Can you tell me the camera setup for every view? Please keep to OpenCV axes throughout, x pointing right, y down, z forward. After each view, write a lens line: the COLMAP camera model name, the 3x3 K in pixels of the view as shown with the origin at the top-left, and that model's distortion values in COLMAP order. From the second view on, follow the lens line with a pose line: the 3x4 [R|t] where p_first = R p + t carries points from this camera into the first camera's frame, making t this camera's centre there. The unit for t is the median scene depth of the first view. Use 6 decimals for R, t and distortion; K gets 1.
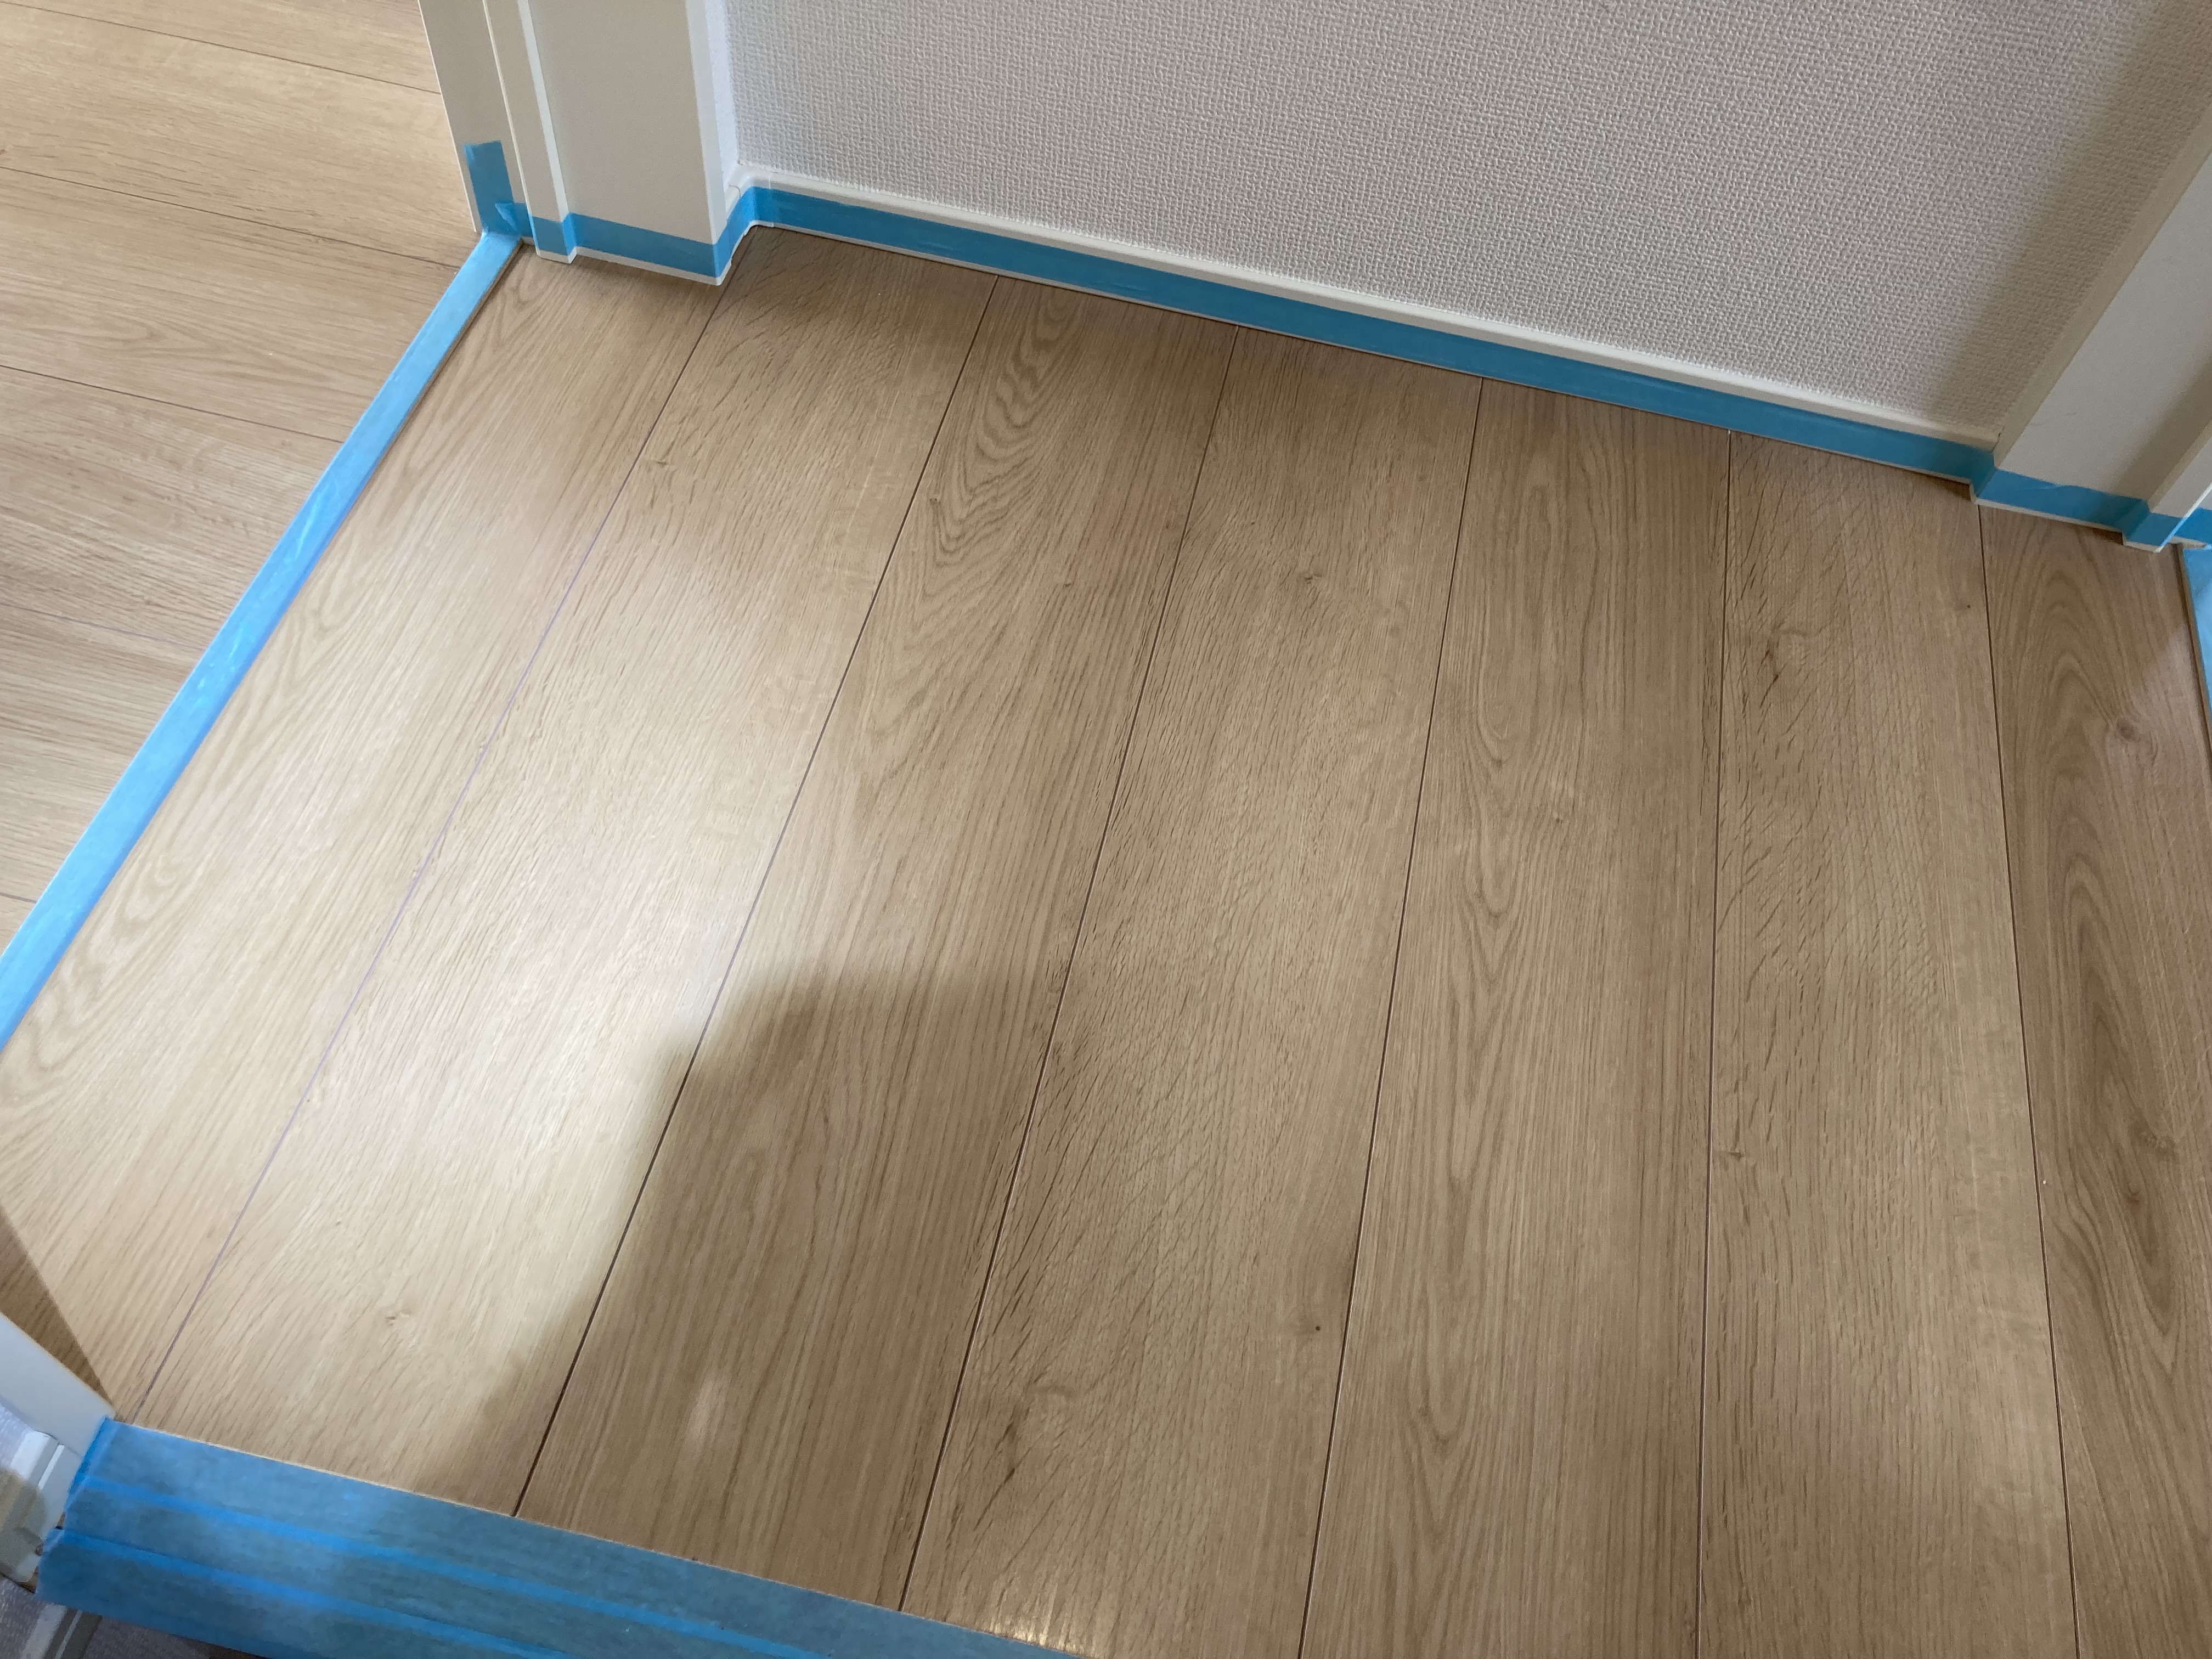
lens RADIAL K [[1822.2, 0, 1116.7], [0, 1822.2, 779.7], [0, 0, 1]] dist [0.019732, -0.010487]
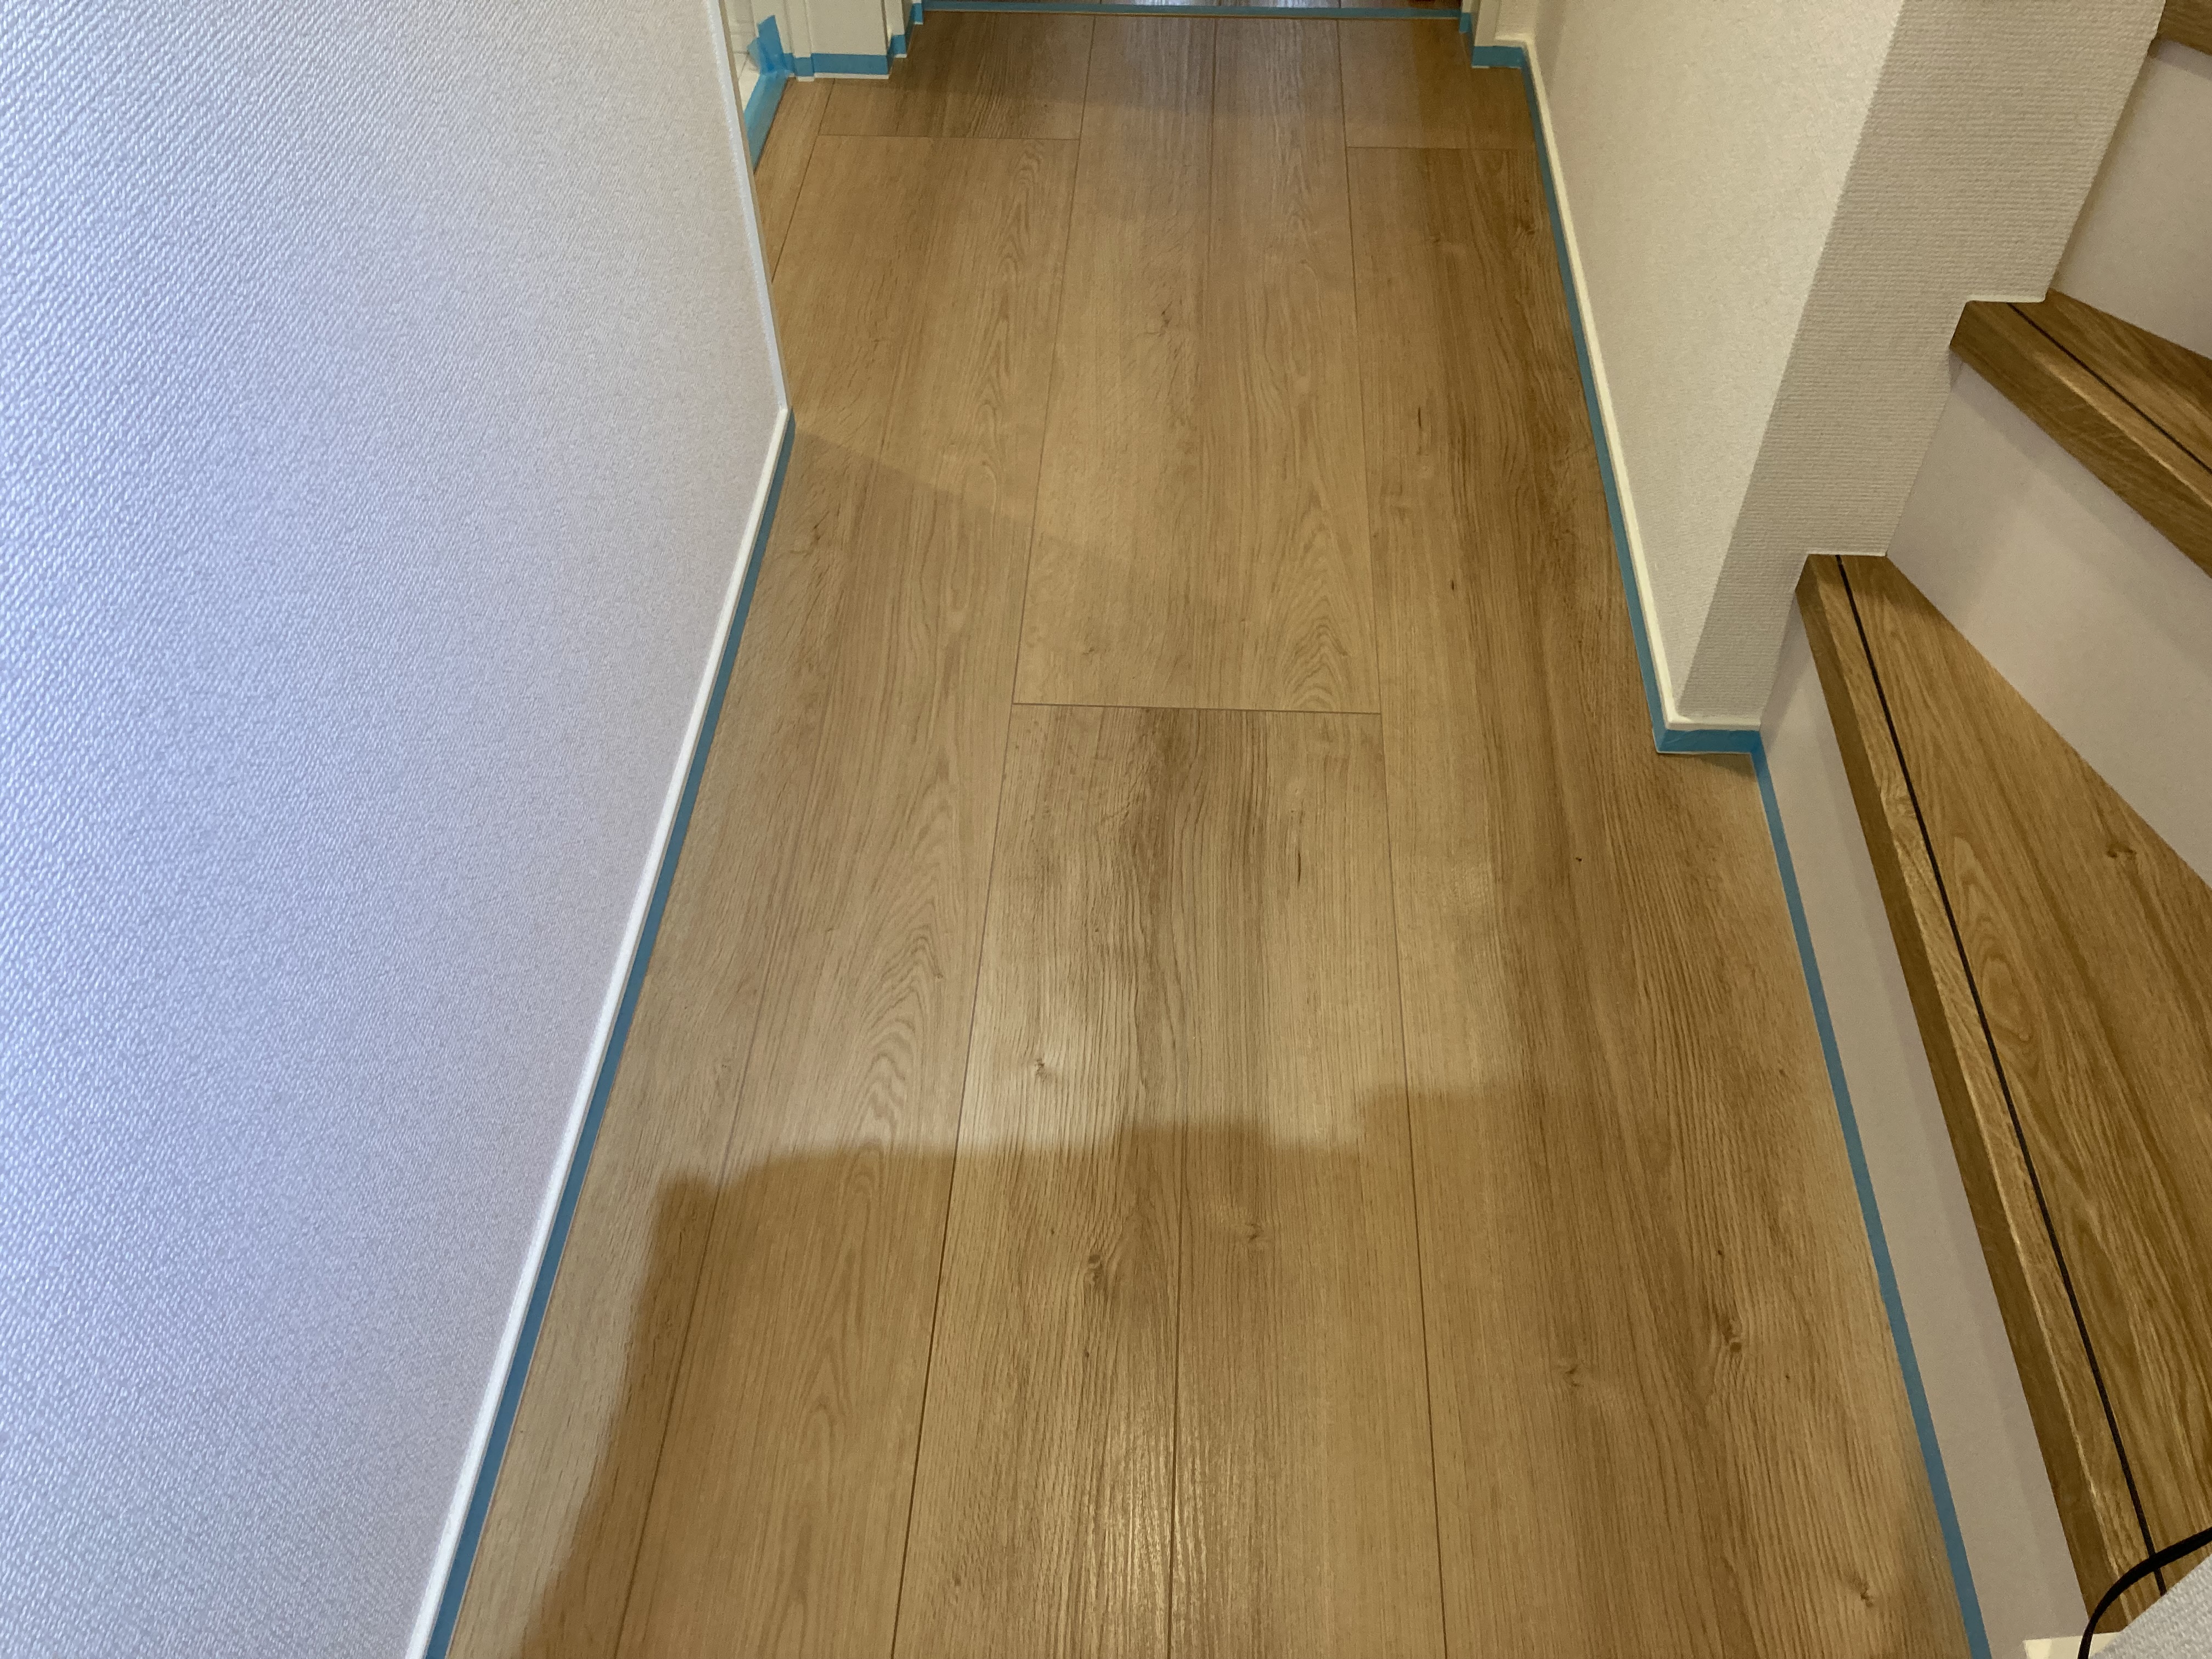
lens RADIAL K [[1822.2, 0, 1116.7], [0, 1822.2, 779.7], [0, 0, 1]] dist [0.019732, -0.010487]
pose [[-0.983422, 0.063771, -0.169747, 0.467335], [-0.179487, -0.209181, 0.961264, -2.136292], [0.025793, 0.975795, 0.217159, 1.038090]]
